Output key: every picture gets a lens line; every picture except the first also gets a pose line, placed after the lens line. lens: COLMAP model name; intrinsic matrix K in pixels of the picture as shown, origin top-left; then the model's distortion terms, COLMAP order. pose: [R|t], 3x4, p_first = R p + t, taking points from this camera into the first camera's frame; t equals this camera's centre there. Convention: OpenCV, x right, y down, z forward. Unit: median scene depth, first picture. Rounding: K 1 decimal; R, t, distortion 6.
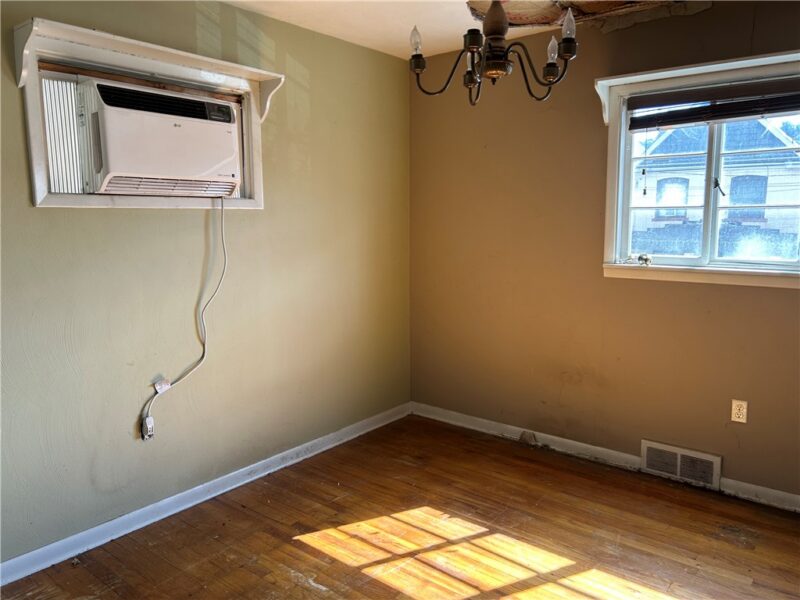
lens RADIAL K [[593.8, 0, 402.4], [0, 593.8, 294.6], [0, 0, 1]] dist [0.030360, -0.027821]
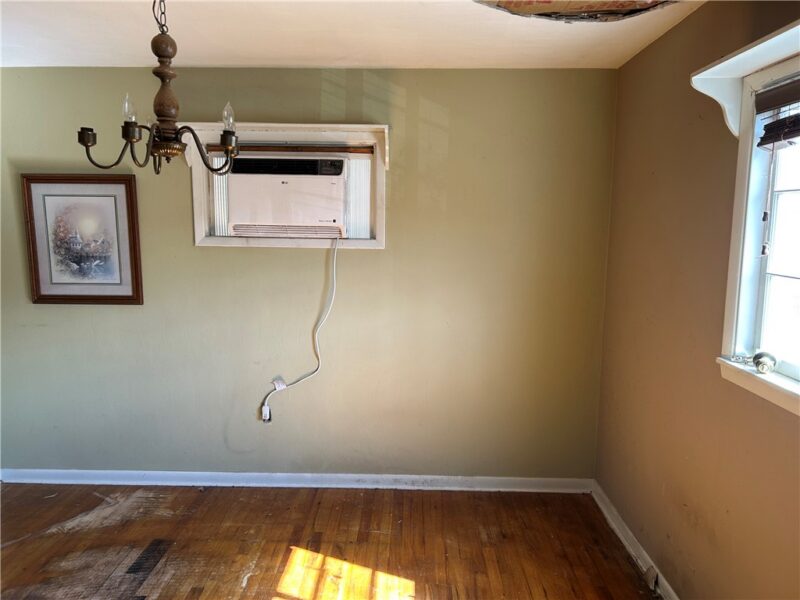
lens RADIAL K [[593.8, 0, 401.4], [0, 593.8, 305.5], [0, 0, 1]] dist [0.030360, -0.027821]
pose [[0.617984, 0.120043, -0.776972, 0.689527], [-0.117833, 0.991254, 0.059429, -0.115893], [0.777310, 0.054827, 0.626724, 0.372048]]
